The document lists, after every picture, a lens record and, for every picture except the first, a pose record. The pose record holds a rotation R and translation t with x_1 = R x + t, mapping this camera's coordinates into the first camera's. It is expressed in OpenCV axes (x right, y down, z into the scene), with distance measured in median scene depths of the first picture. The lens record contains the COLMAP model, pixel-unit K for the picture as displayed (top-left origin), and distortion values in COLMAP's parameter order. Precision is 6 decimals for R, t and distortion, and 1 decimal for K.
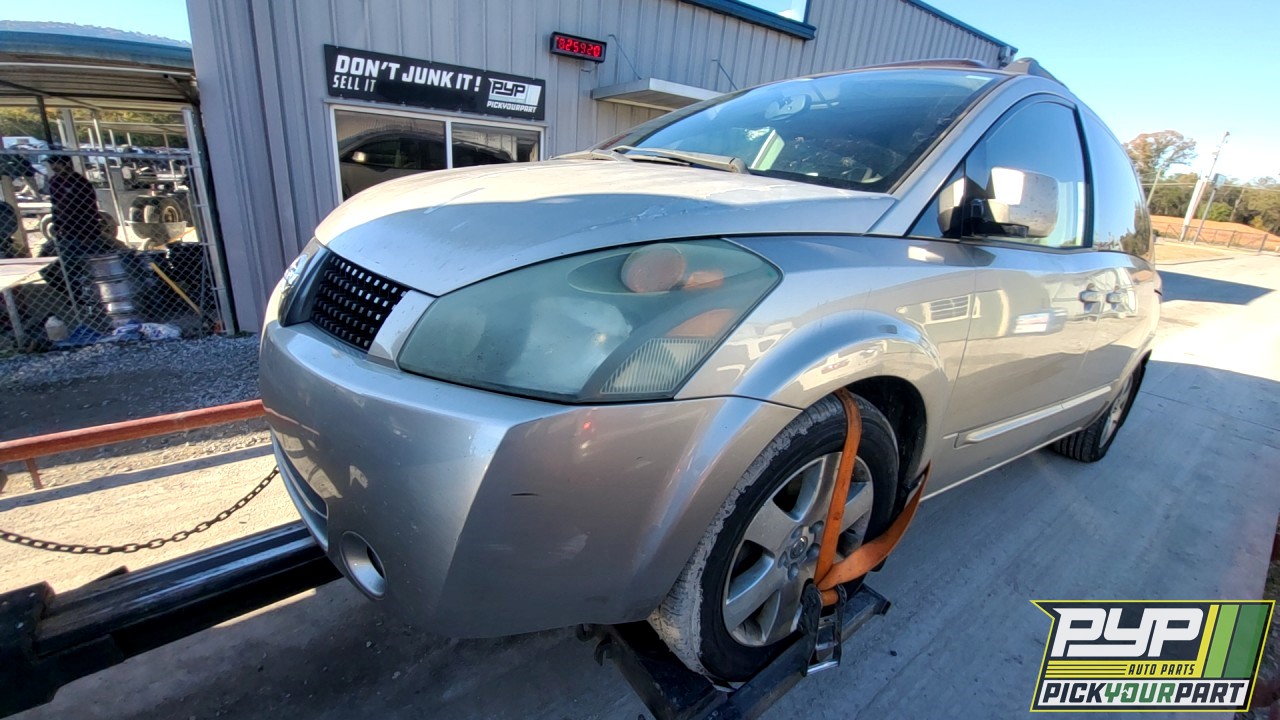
lens RADIAL K [[507.1, 0, 589.2], [0, 507.1, 371.8], [0, 0, 1]] dist [0.000239, -0.011421]
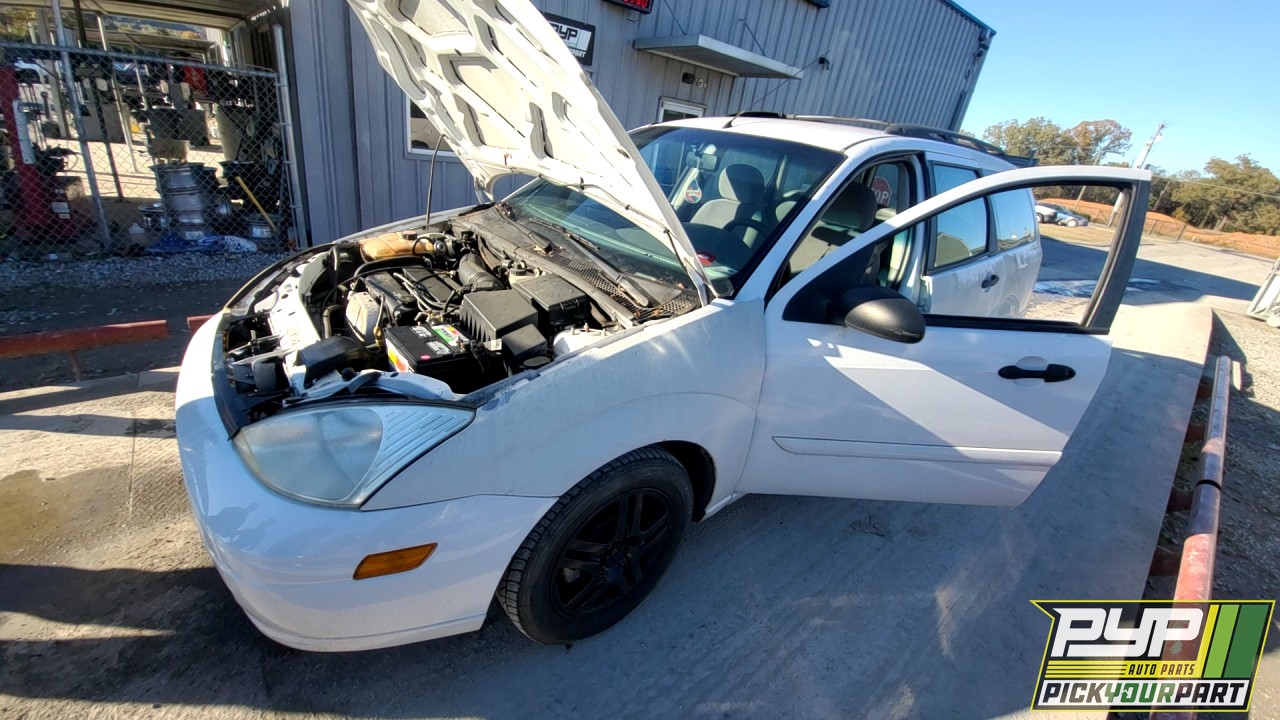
lens RADIAL K [[511.8, 0, 588.7], [0, 511.8, 366.7], [0, 0, 1]] dist [0.000099, -0.011733]
pose [[0.995054, 0.035199, 0.092895, -0.180064], [-0.042189, 0.996337, 0.074385, 0.051485], [-0.089936, -0.077936, 0.992893, -0.110093]]
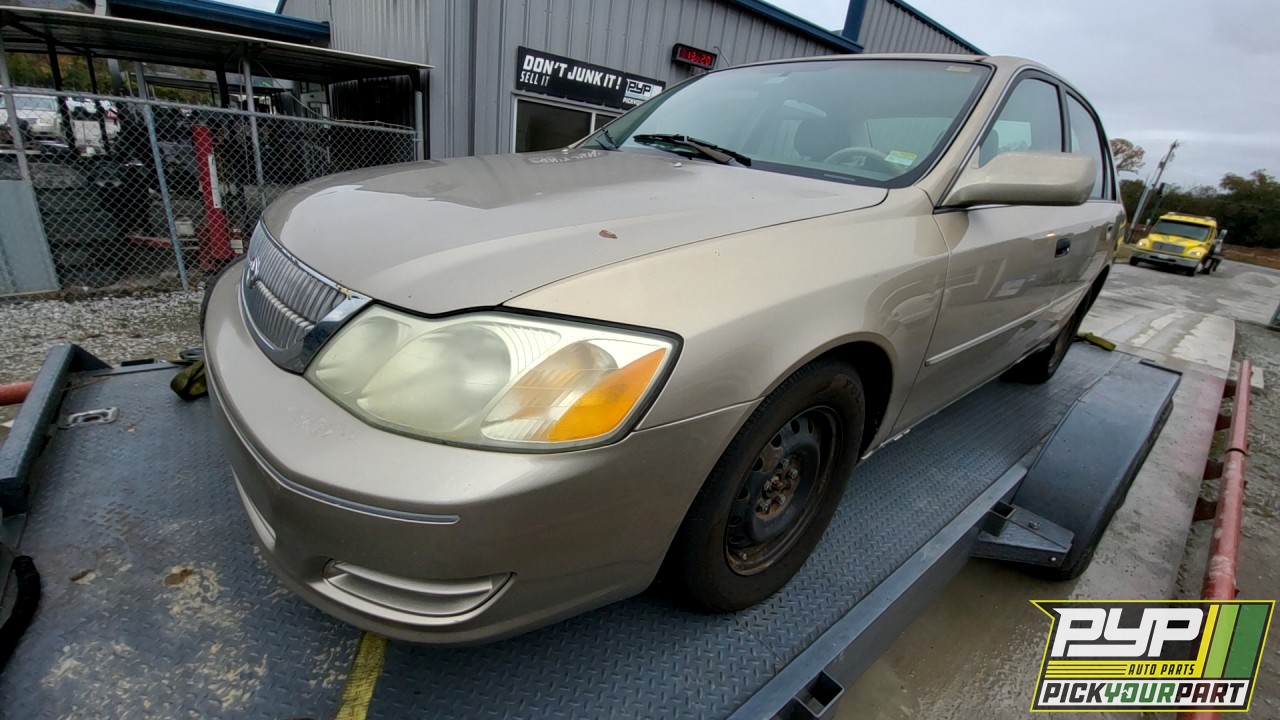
lens RADIAL K [[522.2, 0, 592.8], [0, 522.2, 360.0], [0, 0, 1]] dist [0.002370, -0.013363]
pose [[0.996490, 0.028854, 0.078576, -0.348591], [-0.029780, 0.999500, 0.010636, 0.078458], [-0.078230, -0.012939, 0.996851, -0.238581]]
